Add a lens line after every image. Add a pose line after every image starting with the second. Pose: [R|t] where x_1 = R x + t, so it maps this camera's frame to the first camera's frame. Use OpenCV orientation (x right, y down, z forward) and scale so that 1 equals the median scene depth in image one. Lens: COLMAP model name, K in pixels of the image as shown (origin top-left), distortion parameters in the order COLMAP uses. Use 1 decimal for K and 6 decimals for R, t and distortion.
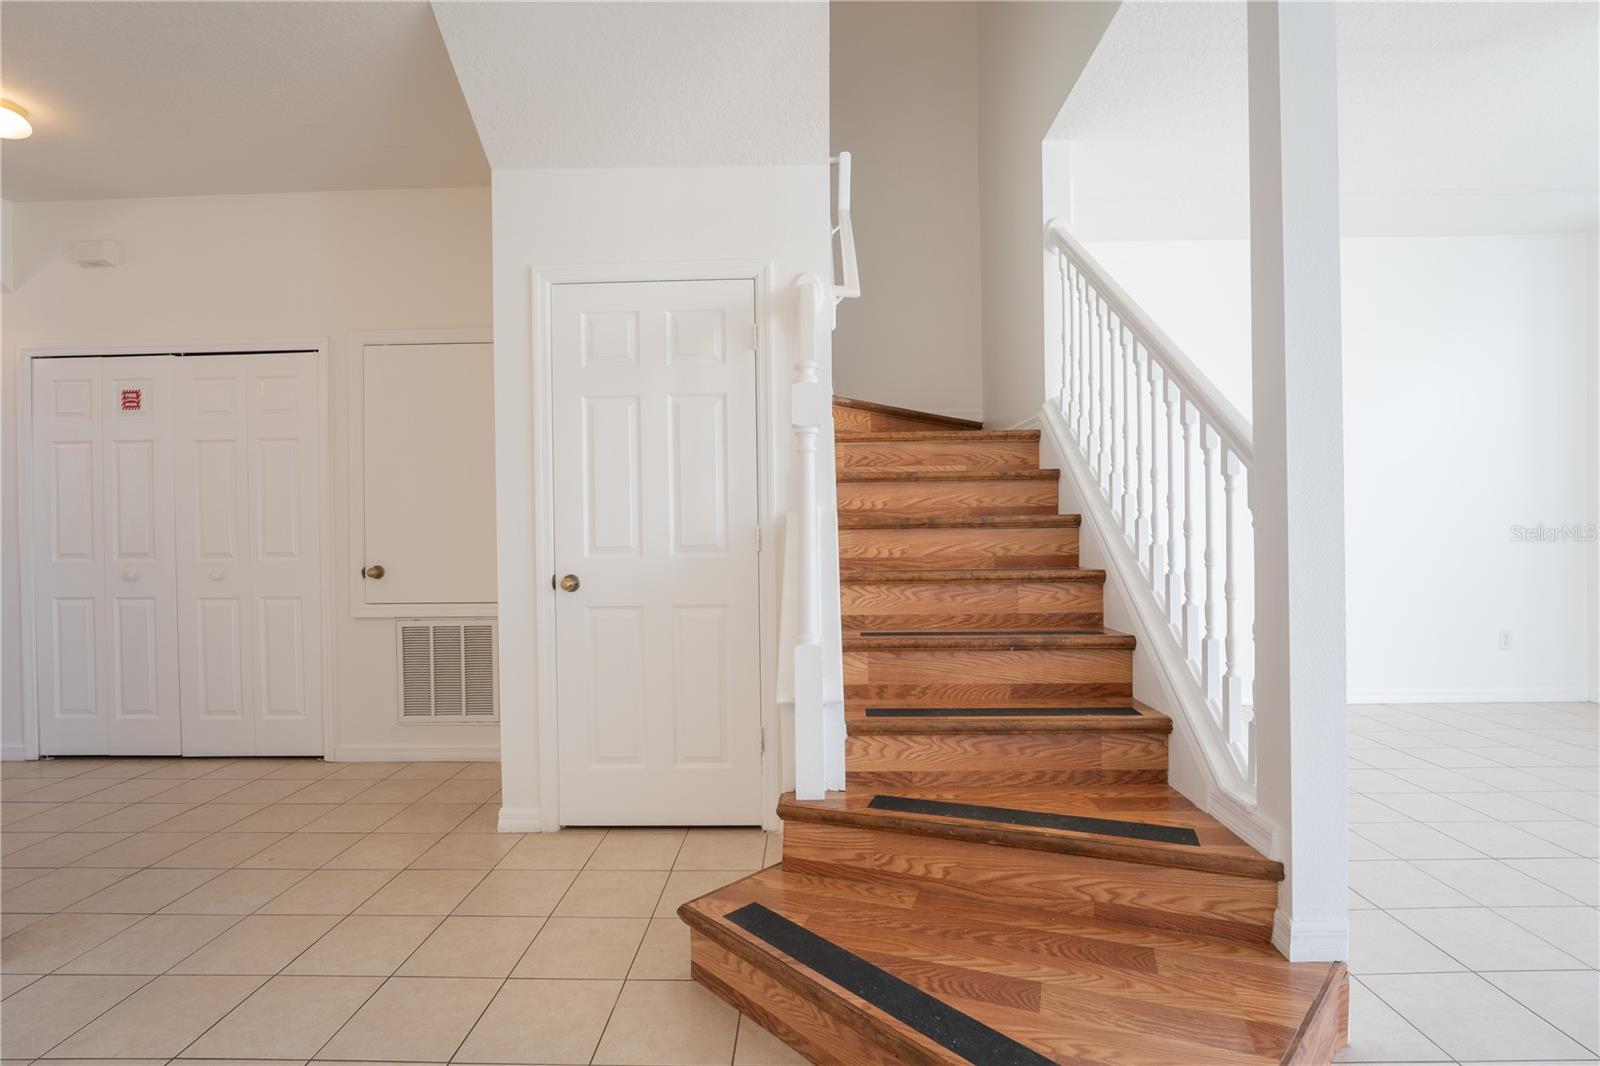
lens RADIAL K [[740.7, 0, 800.0], [0, 740.7, 533.0], [0, 0, 1]] dist [-0.013351, 0.000528]
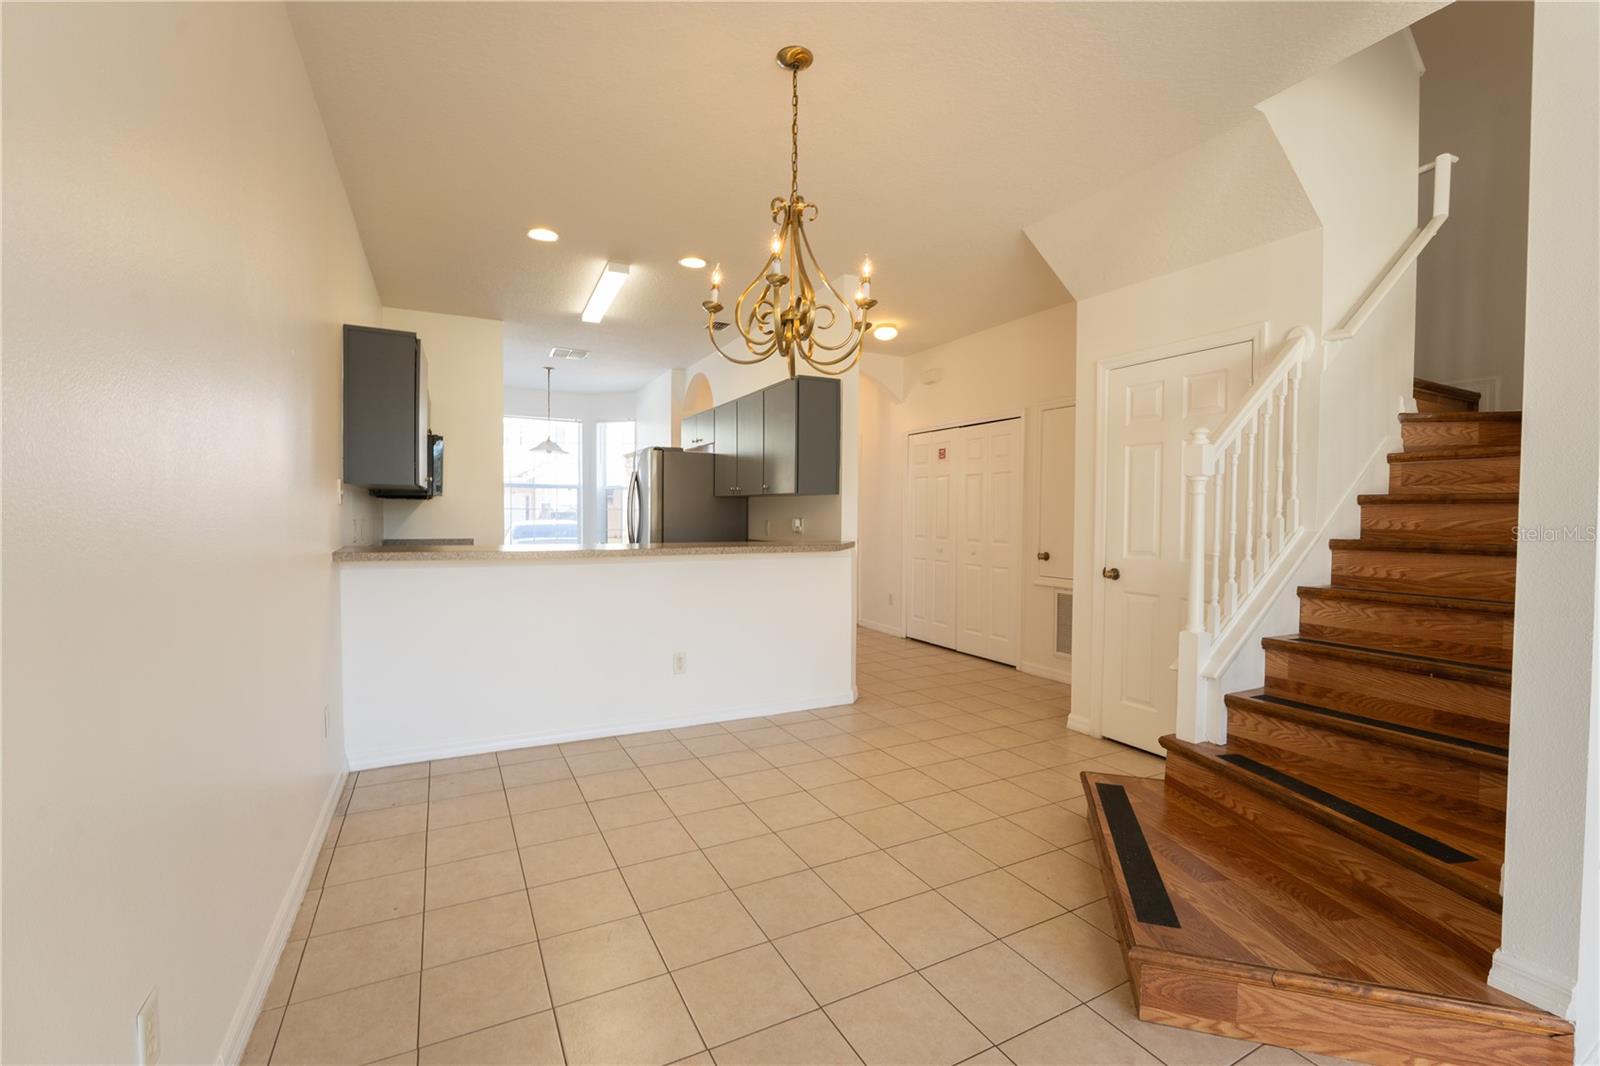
lens RADIAL K [[683.1, 0, 800.0], [0, 683.1, 533.0], [0, 0, 1]] dist [-0.003637, -0.000166]
pose [[0.485406, 0.041608, -0.873298, 0.673870], [-0.020189, 0.999134, 0.036381, -0.059450], [0.874056, -0.000028, 0.485825, -0.239272]]
